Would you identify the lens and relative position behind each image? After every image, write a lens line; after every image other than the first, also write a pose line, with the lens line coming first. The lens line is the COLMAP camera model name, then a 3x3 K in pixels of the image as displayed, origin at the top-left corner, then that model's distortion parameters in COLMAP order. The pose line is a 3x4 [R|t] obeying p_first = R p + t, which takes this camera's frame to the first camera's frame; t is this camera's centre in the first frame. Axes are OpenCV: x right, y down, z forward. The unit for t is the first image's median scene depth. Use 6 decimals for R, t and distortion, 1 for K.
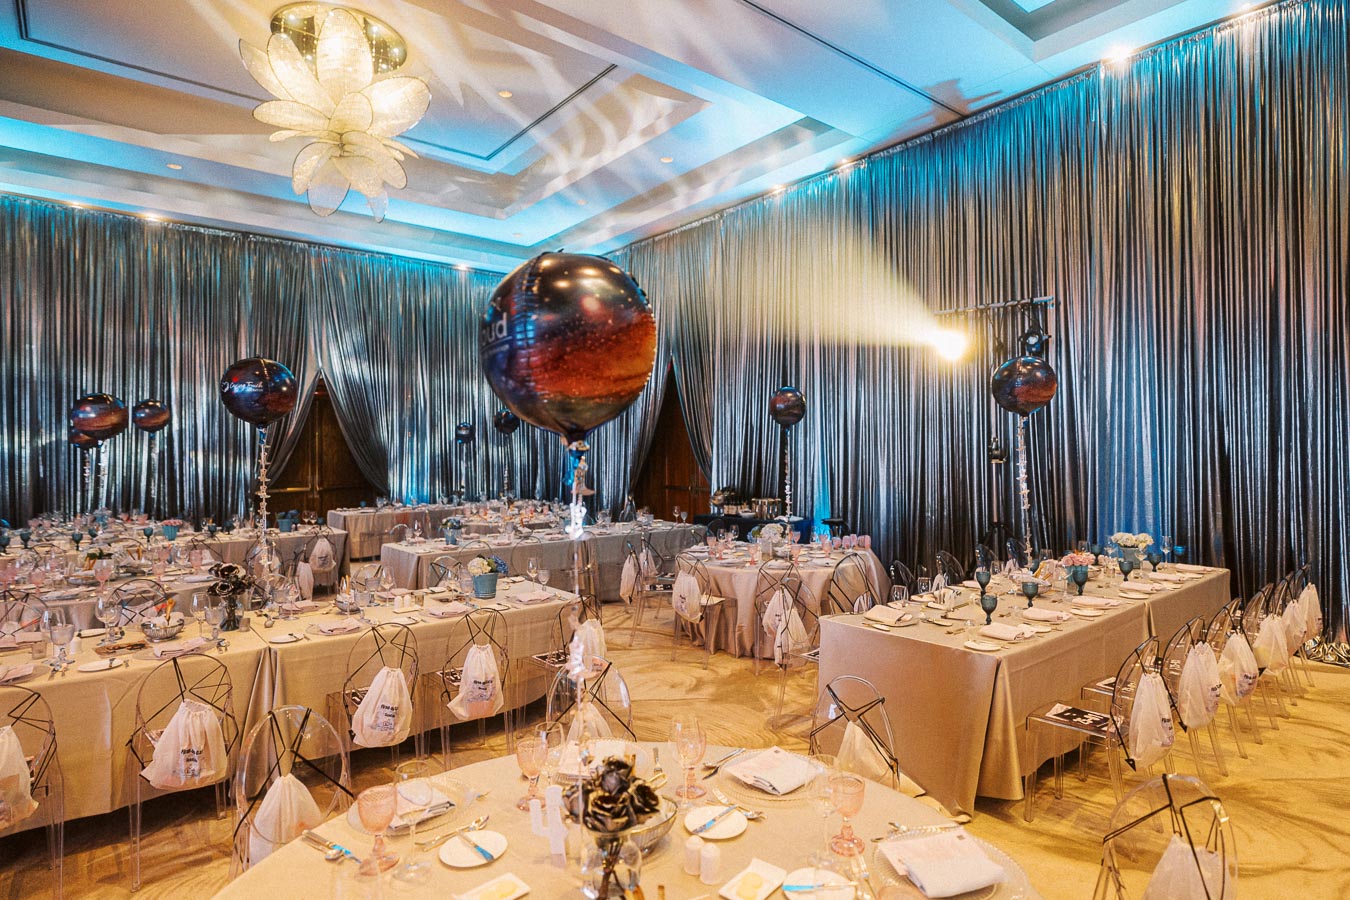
lens RADIAL K [[723.7, 0, 680.0], [0, 723.7, 451.6], [0, 0, 1]] dist [-0.006932, -0.000938]
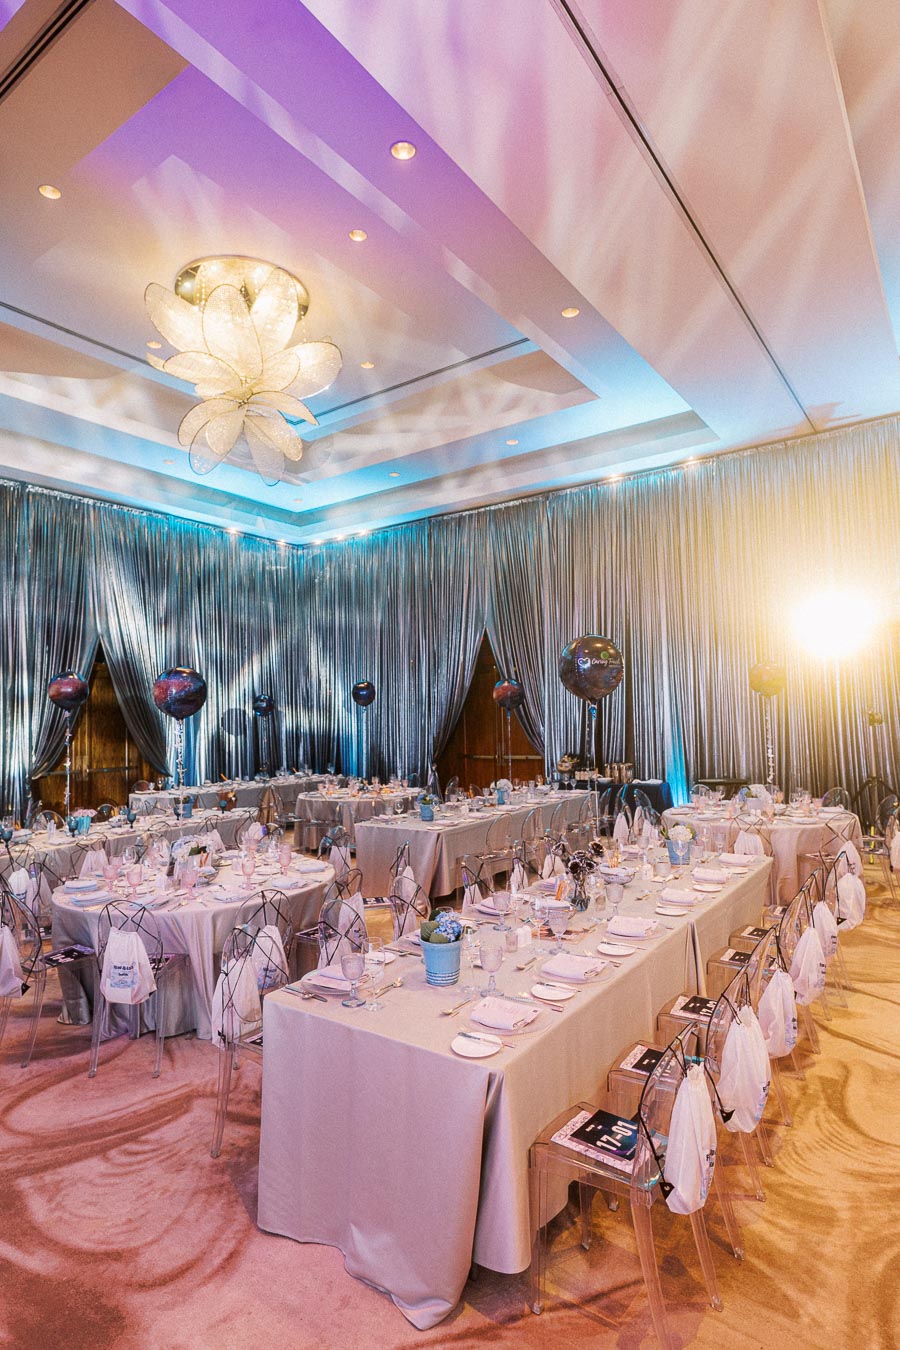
lens RADIAL K [[723.7, 0, 456.5], [0, 723.7, 674.0], [0, 0, 1]] dist [-0.006932, -0.000938]
pose [[0.971572, 0.003736, 0.236715, -0.328356], [0.011608, 0.997921, -0.063393, -0.001902], [-0.236460, 0.064339, 0.969509, 0.018679]]
